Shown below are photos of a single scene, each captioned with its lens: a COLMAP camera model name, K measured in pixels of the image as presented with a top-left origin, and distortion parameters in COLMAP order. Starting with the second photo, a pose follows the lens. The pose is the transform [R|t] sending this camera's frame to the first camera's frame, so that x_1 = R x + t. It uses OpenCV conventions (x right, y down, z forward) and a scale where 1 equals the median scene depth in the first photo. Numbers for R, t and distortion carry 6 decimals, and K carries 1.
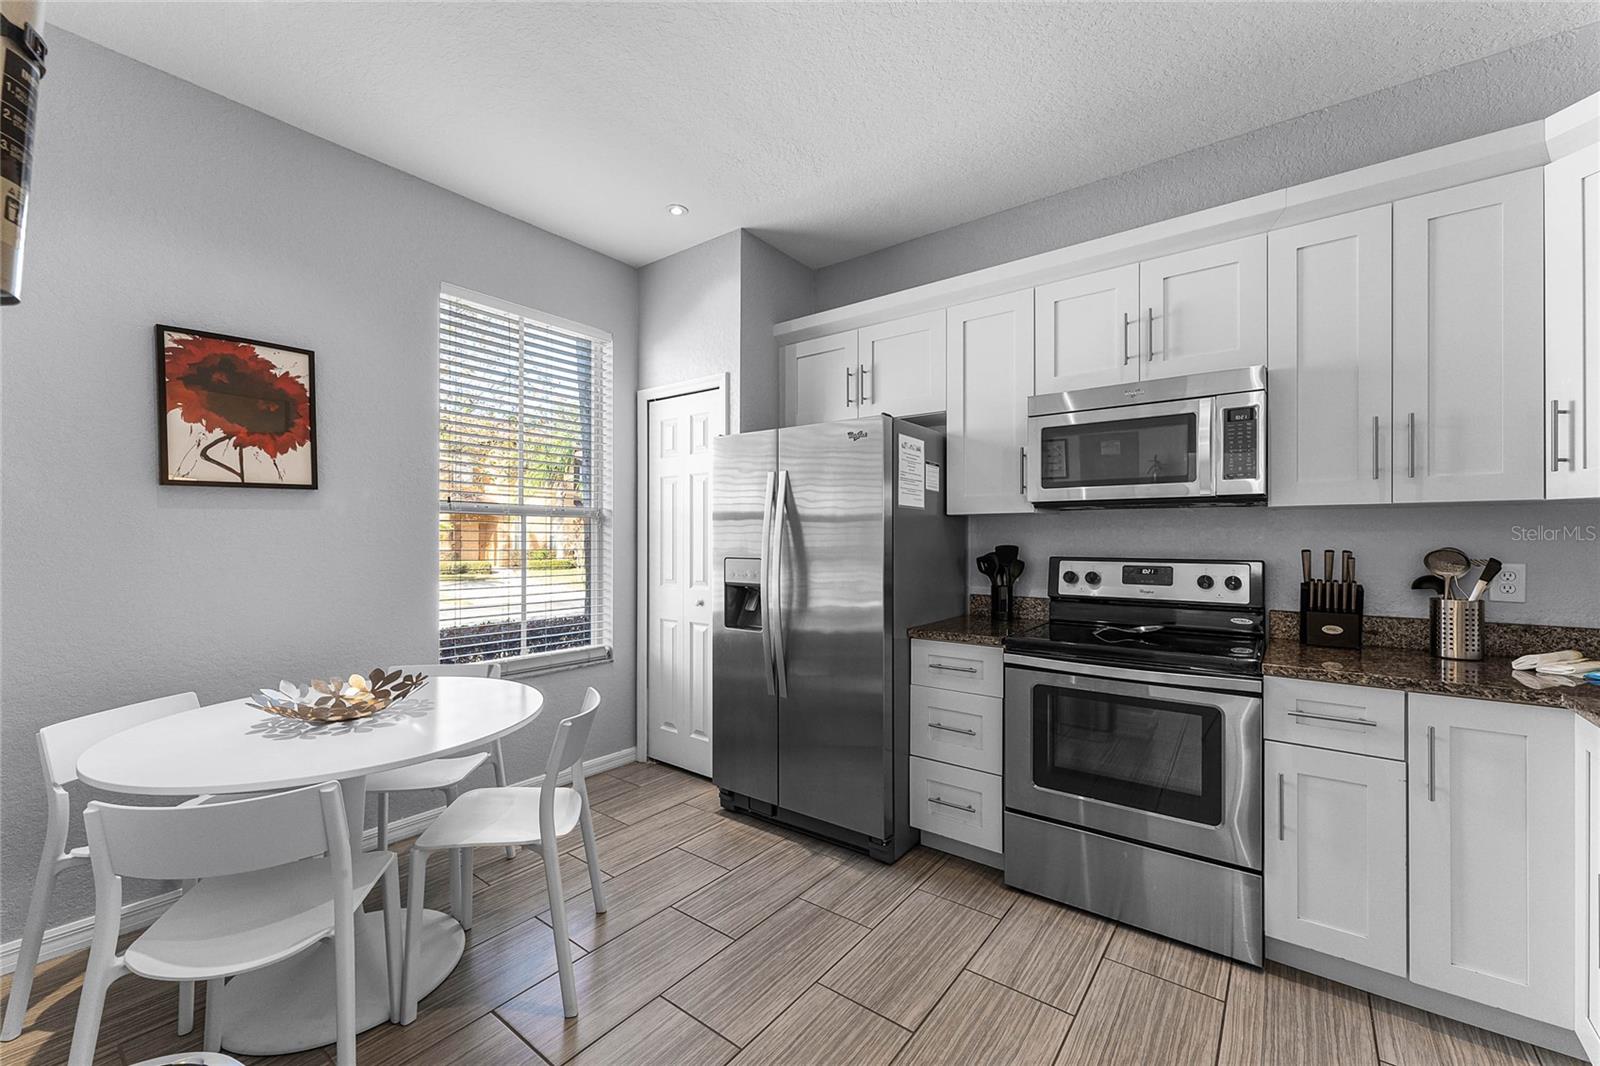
lens RADIAL K [[643.5, 0, 800.0], [0, 643.5, 533.0], [0, 0, 1]] dist [0.000602, 0.000018]
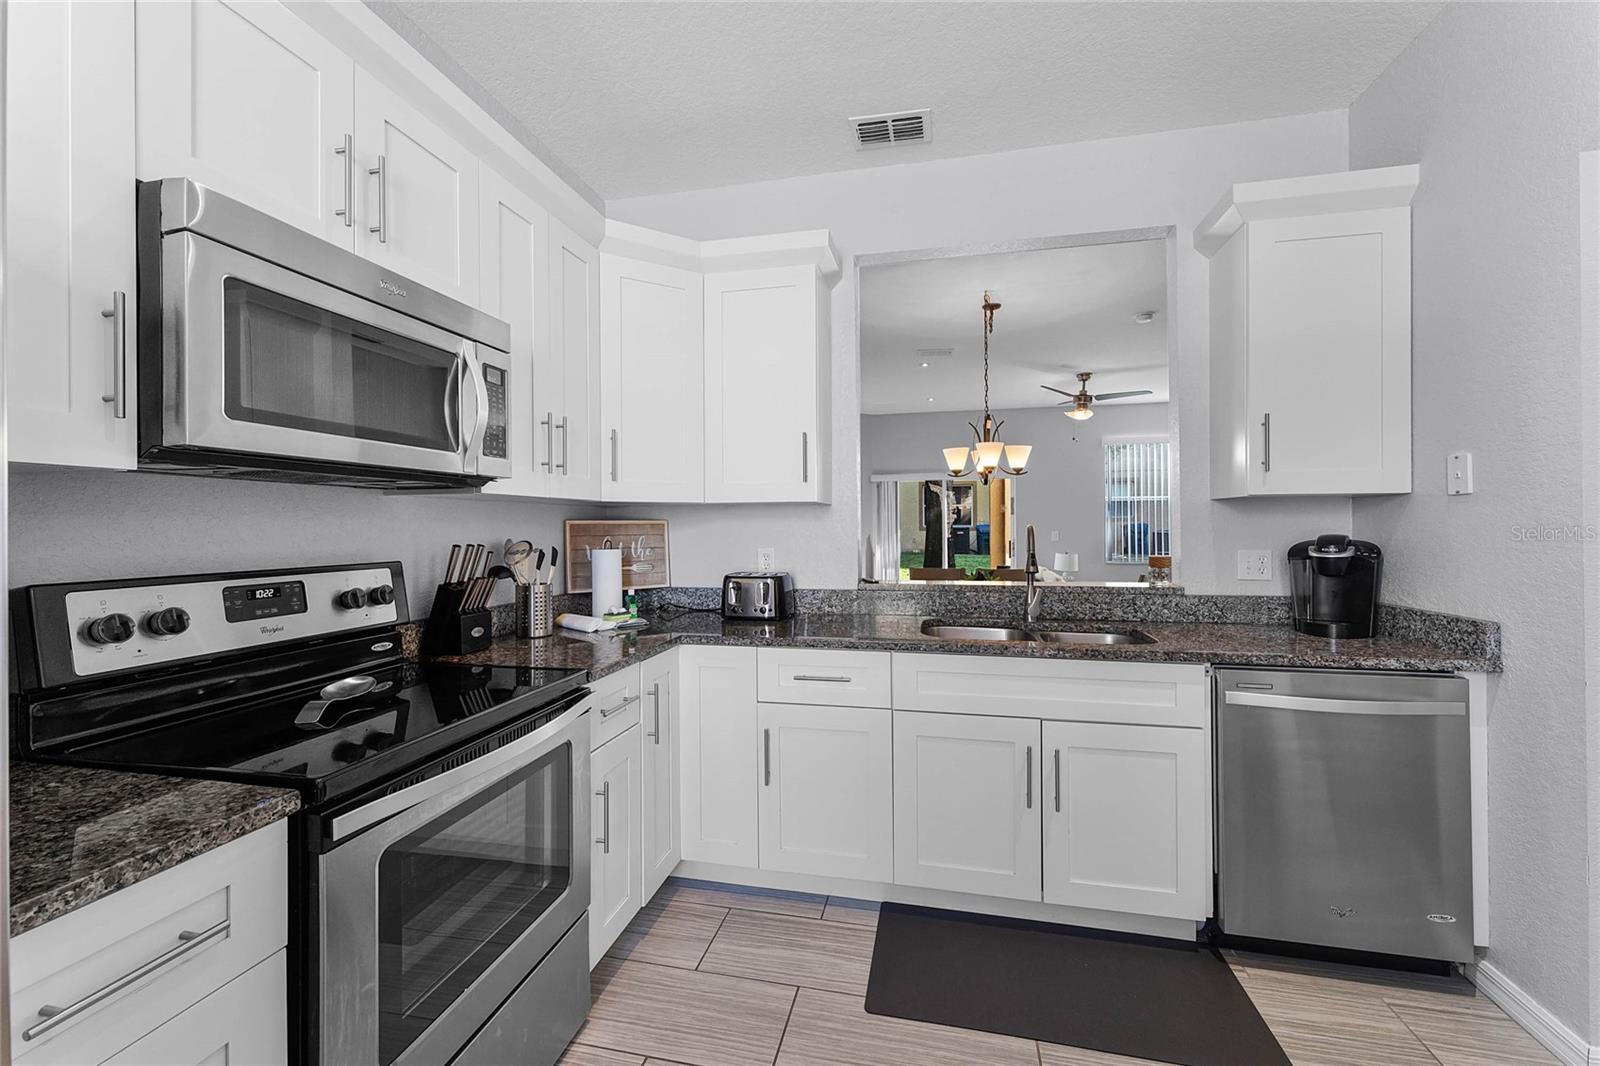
lens RADIAL K [[652.7, 0, 800.0], [0, 652.7, 533.0], [0, 0, 1]] dist [0.000363, 0.000043]
pose [[-0.430494, -0.006865, 0.902567, -0.163202], [0.000678, 0.999968, 0.007930, 0.003549], [-0.902593, 0.004025, -0.430476, 0.830142]]
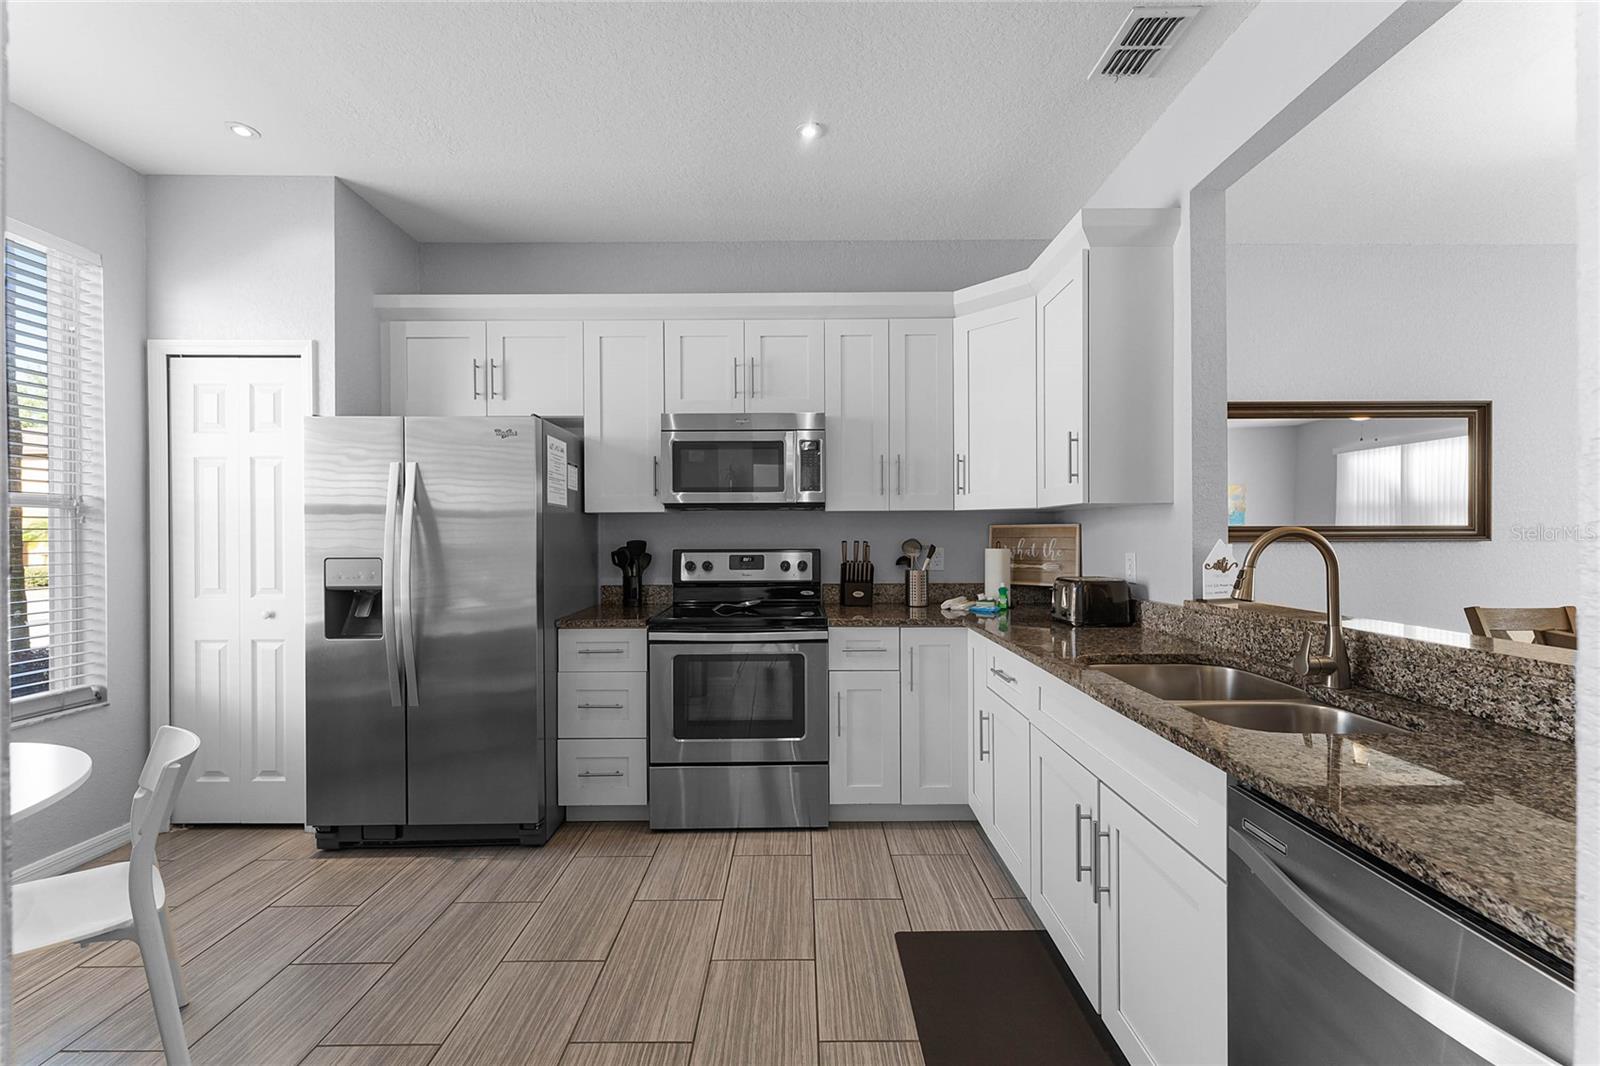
lens RADIAL K [[643.5, 0, 800.0], [0, 643.5, 533.0], [0, 0, 1]] dist [0.000602, 0.000018]
pose [[0.788956, -0.002430, 0.614445, -0.168949], [0.000356, 0.999994, 0.003497, 0.002331], [-0.614449, -0.002540, 0.788952, -0.082631]]
